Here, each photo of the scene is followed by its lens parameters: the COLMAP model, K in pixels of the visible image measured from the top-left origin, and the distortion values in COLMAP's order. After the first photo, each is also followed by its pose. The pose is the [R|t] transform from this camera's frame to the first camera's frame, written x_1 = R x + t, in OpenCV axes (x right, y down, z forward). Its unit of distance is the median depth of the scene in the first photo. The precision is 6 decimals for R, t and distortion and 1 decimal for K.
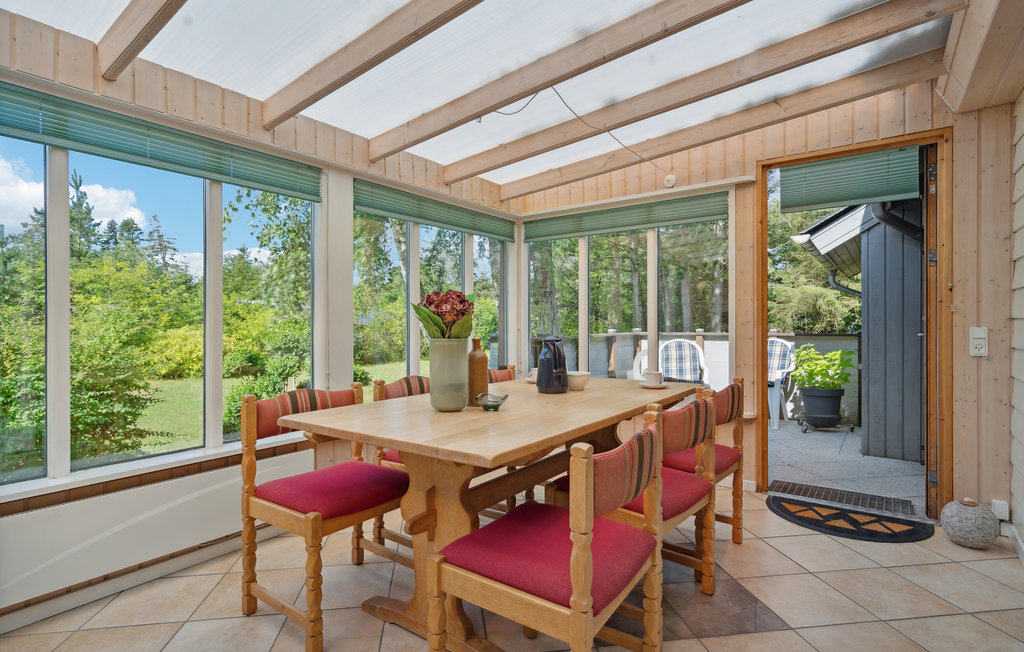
lens RADIAL K [[511.2, 0, 511.4], [0, 511.2, 329.8], [0, 0, 1]] dist [0.018760, 0.000038]
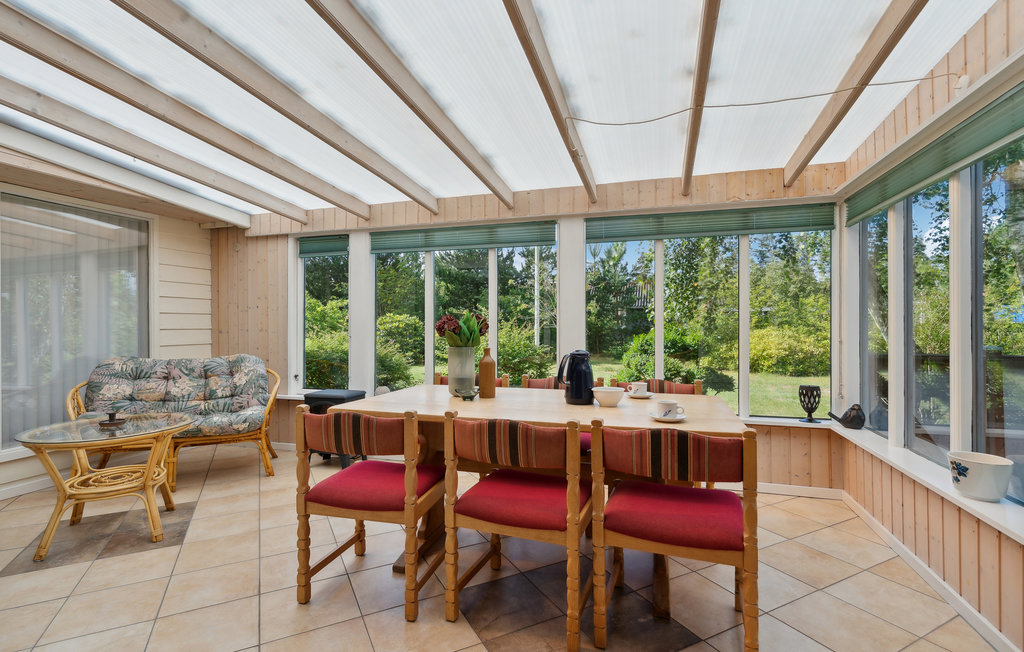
lens RADIAL K [[497.2, 0, 512.0], [0, 497.2, 326.0], [0, 0, 1]] dist [-0.001884, 0.000019]
pose [[0.330699, 0.007673, -0.943705, 0.836927], [-0.009681, 0.999942, 0.004738, -0.033661], [0.943687, 0.007569, 0.330754, 0.436495]]
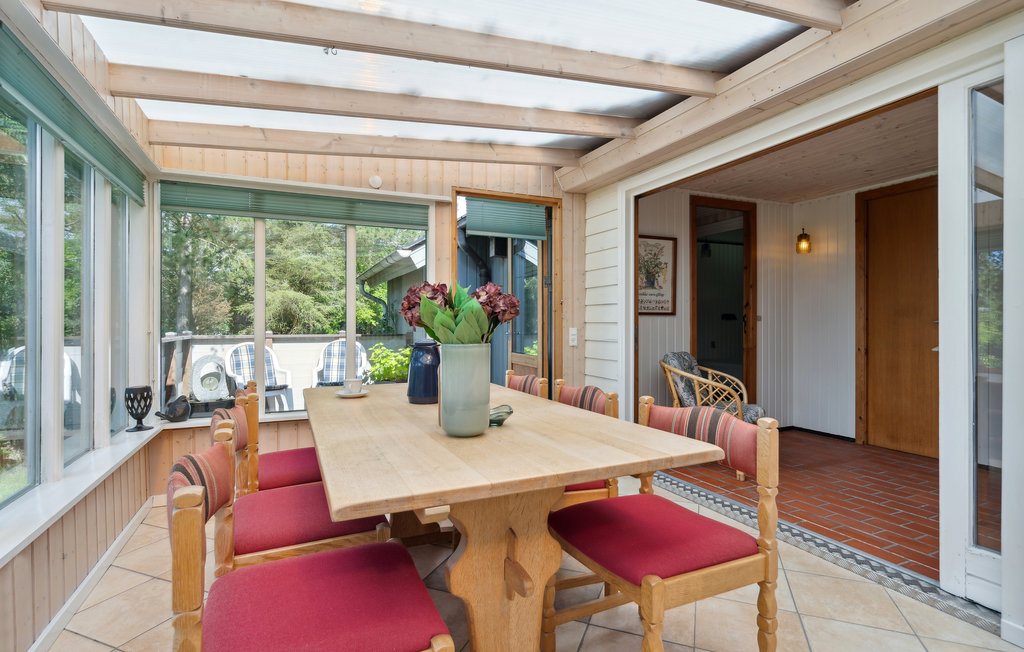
lens RADIAL K [[497.2, 0, 512.0], [0, 497.2, 326.0], [0, 0, 1]] dist [-0.001884, 0.000019]
pose [[0.499905, 0.000534, 0.866080, -0.483744], [0.009280, 0.999939, -0.005974, -0.002970], [-0.866031, 0.011024, 0.499870, 0.362277]]
